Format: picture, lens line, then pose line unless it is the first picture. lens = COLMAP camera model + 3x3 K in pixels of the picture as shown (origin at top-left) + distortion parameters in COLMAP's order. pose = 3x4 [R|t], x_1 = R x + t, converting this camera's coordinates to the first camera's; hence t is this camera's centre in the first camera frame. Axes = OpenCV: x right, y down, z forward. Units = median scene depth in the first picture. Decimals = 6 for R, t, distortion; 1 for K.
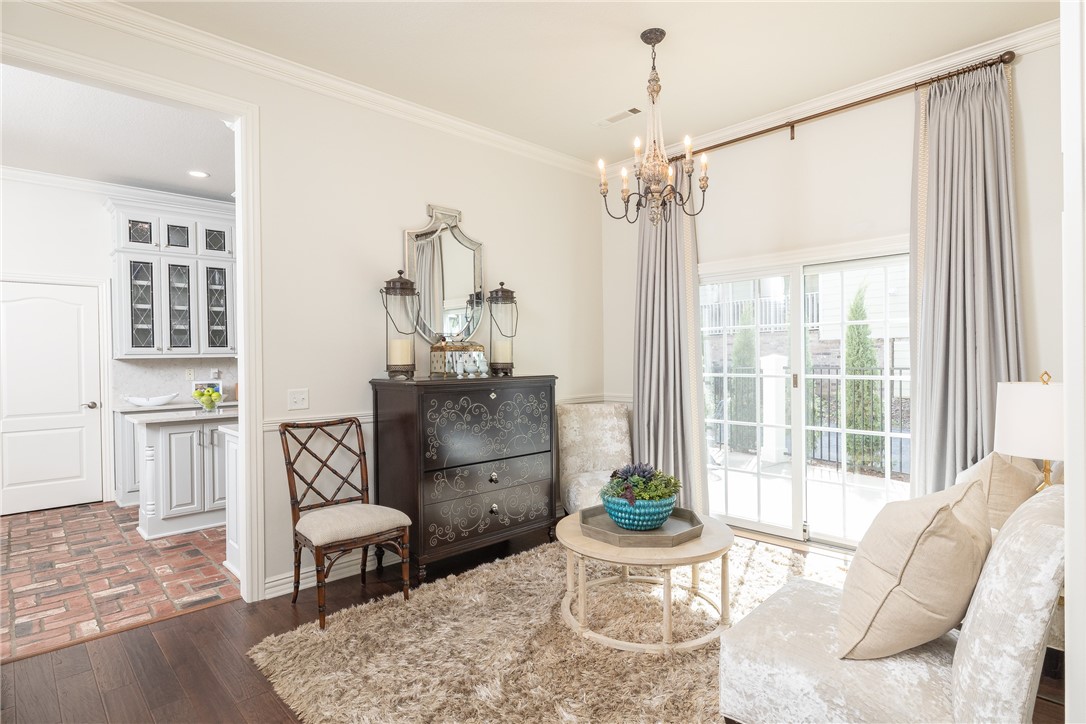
lens RADIAL K [[598.3, 0, 559.6], [0, 598.3, 360.5], [0, 0, 1]] dist [-0.001143, 0.002189]
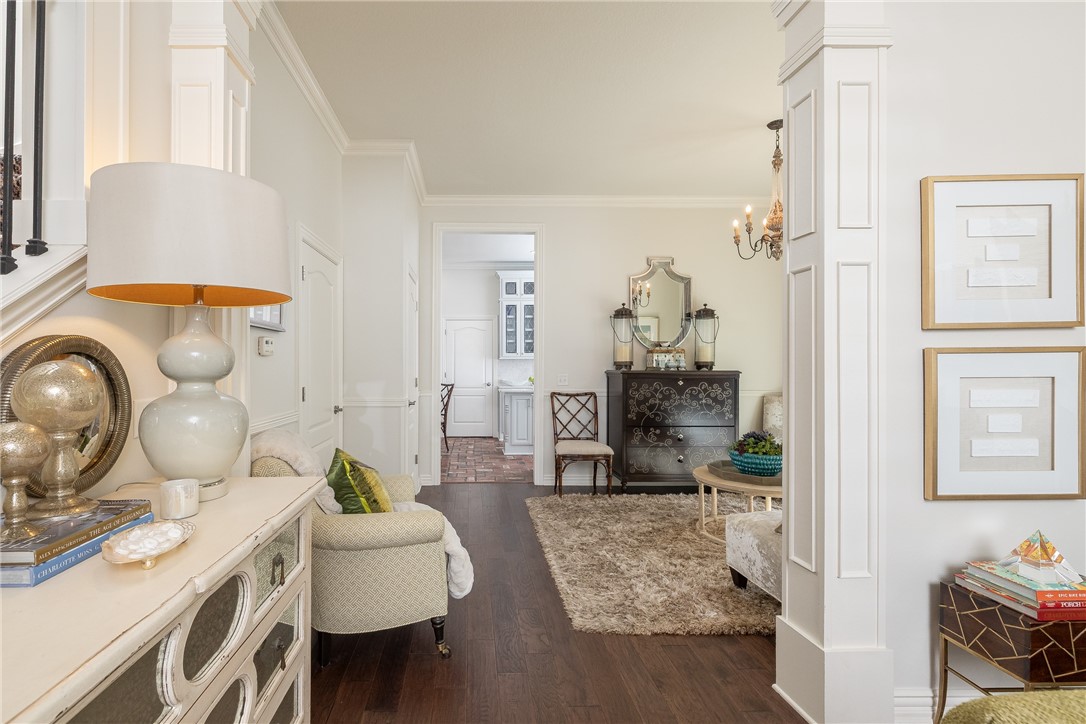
lens RADIAL K [[508.5, 0, 452.7], [0, 508.5, 349.1], [0, 0, 1]] dist [0.003512, 0.000242]
pose [[0.708353, -0.011126, -0.705771, 0.406303], [-0.012653, 0.999515, -0.028456, 0.019687], [0.705745, 0.029088, 0.707869, -0.316898]]
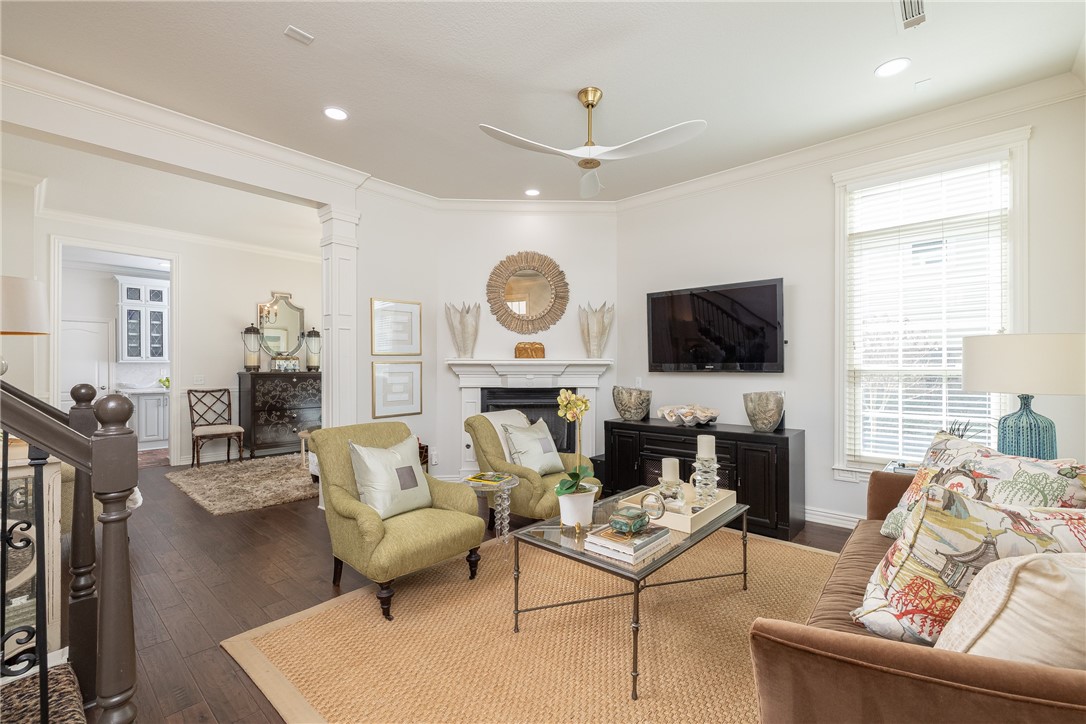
lens RADIAL K [[458.1, 0, 539.4], [0, 458.1, 376.5], [0, 0, 1]] dist [0.000445, -0.000288]
pose [[0.996466, 0.007907, 0.083627, 0.701239], [-0.008933, 0.999889, 0.011907, 0.018858], [-0.083523, -0.012612, 0.996426, -0.835956]]
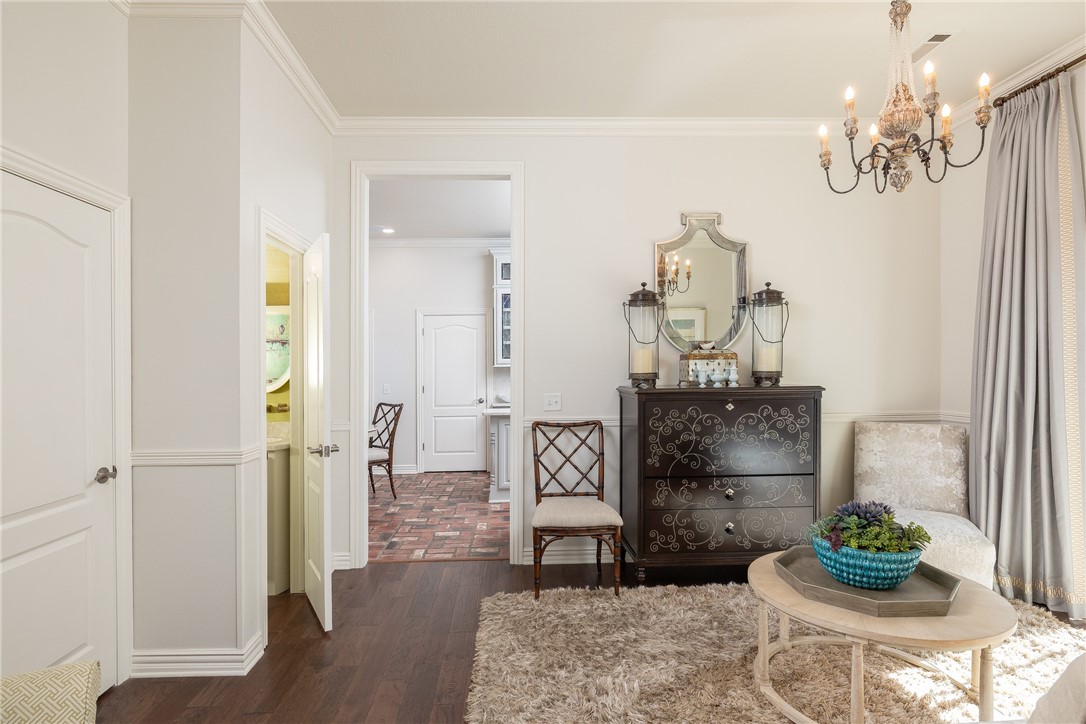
lens RADIAL K [[570.4, 0, 499.2], [0, 570.4, 369.6], [0, 0, 1]] dist [-0.008631, -0.000766]
pose [[0.725845, 0.001312, -0.687857, 0.254545], [0.001651, 0.999992, 0.003649, -0.003350], [0.687857, -0.003784, 0.725837, 0.114209]]
